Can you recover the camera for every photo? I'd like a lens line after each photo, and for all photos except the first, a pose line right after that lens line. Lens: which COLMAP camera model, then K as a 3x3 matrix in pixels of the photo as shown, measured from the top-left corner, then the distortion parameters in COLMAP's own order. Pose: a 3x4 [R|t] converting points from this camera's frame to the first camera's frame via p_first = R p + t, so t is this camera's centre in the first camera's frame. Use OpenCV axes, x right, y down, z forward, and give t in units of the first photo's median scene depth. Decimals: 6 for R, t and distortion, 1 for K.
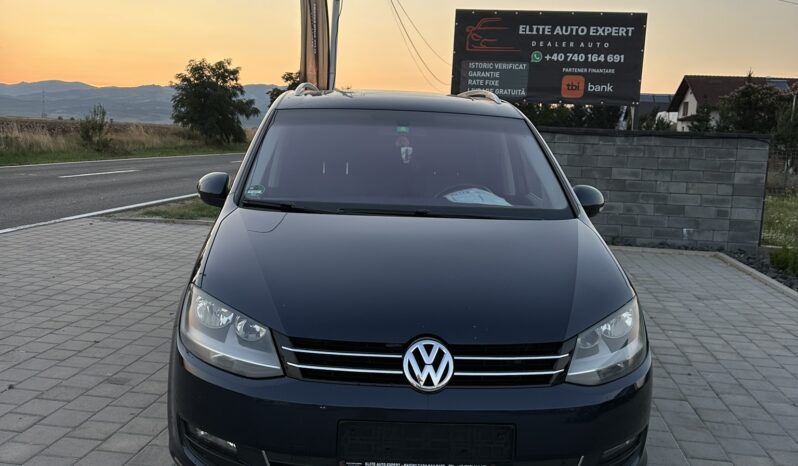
lens RADIAL K [[748.4, 0, 384.6], [0, 748.4, 232.7], [0, 0, 1]] dist [0.194368, -0.427982]
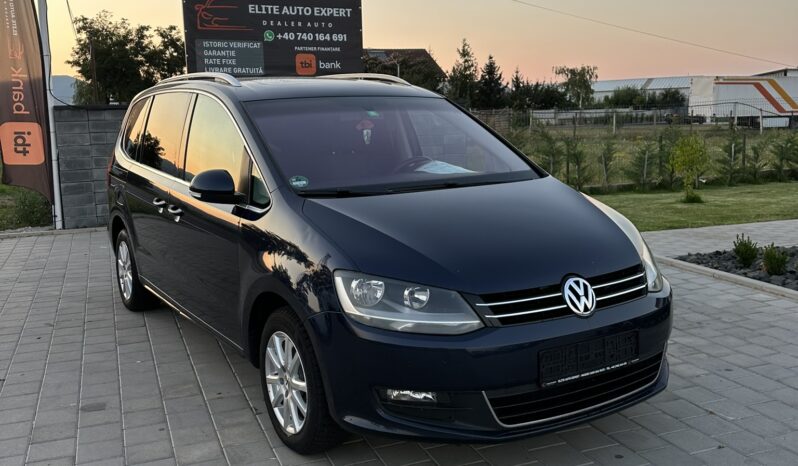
lens RADIAL K [[757.1, 0, 401.6], [0, 757.1, 227.8], [0, 0, 1]] dist [0.192321, -0.452866]
pose [[0.866966, -0.135671, 0.479545, -0.179769], [0.123197, 0.990712, 0.057561, -0.011212], [-0.482900, 0.009175, 0.875627, 0.003187]]
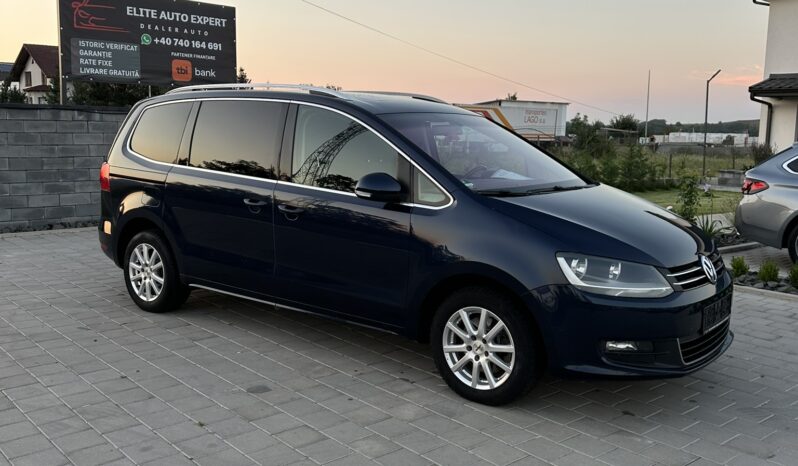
lens RADIAL K [[757.1, 0, 401.6], [0, 757.1, 227.8], [0, 0, 1]] dist [0.192321, -0.452866]
pose [[0.644844, -0.129625, 0.753242, -0.387333], [0.105051, 0.991192, 0.080640, -0.030892], [-0.757060, 0.027129, 0.652782, 0.082205]]
